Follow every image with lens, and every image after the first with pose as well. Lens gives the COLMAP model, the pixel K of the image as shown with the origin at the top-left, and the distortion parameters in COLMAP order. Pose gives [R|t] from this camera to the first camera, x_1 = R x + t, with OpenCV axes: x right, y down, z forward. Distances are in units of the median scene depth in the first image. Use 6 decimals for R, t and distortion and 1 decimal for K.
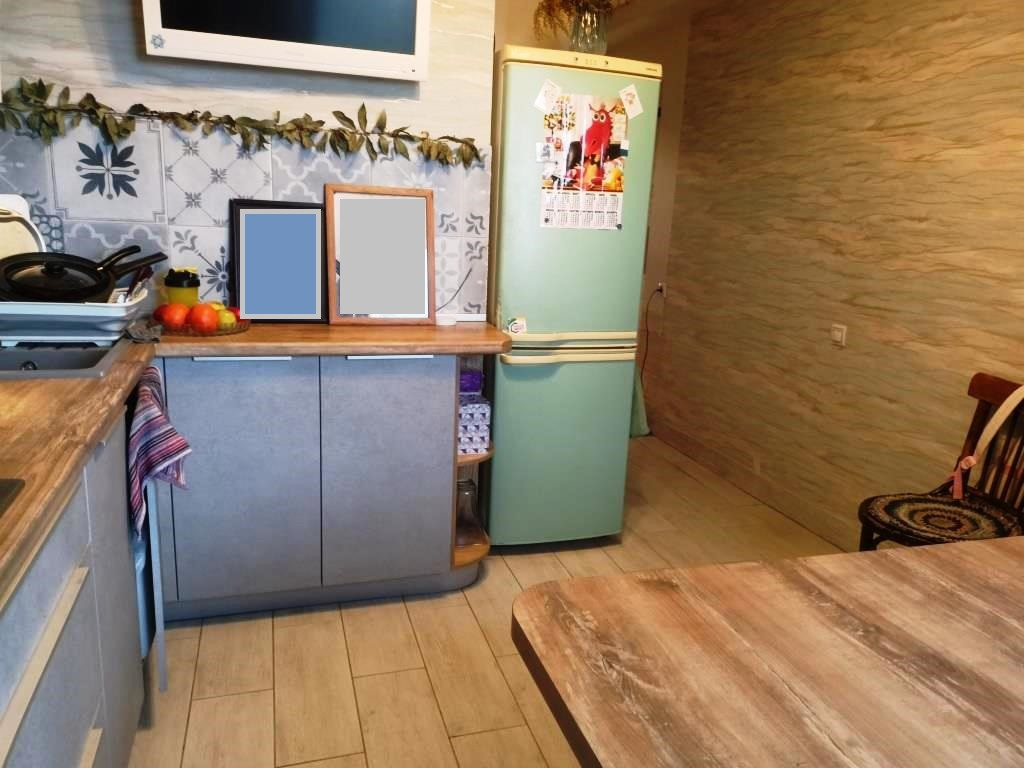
lens RADIAL K [[767.6, 0, 514.4], [0, 767.6, 389.4], [0, 0, 1]] dist [0.008494, -0.031166]
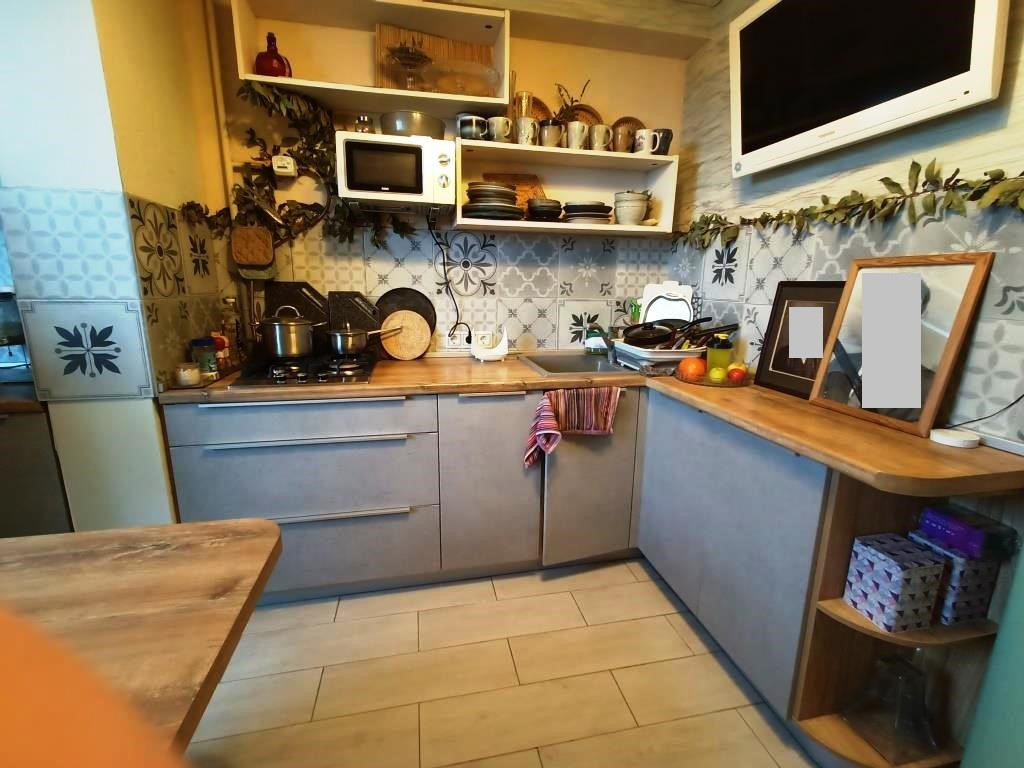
lens RADIAL K [[454.1, 0, 513.3], [0, 454.1, 379.6], [0, 0, 1]] dist [0.000042, 0.000644]
pose [[-0.094827, 0.153835, -0.983536, 0.379609], [-0.242288, 0.954712, 0.172687, -0.126846], [0.965559, 0.254674, -0.053260, 0.687664]]
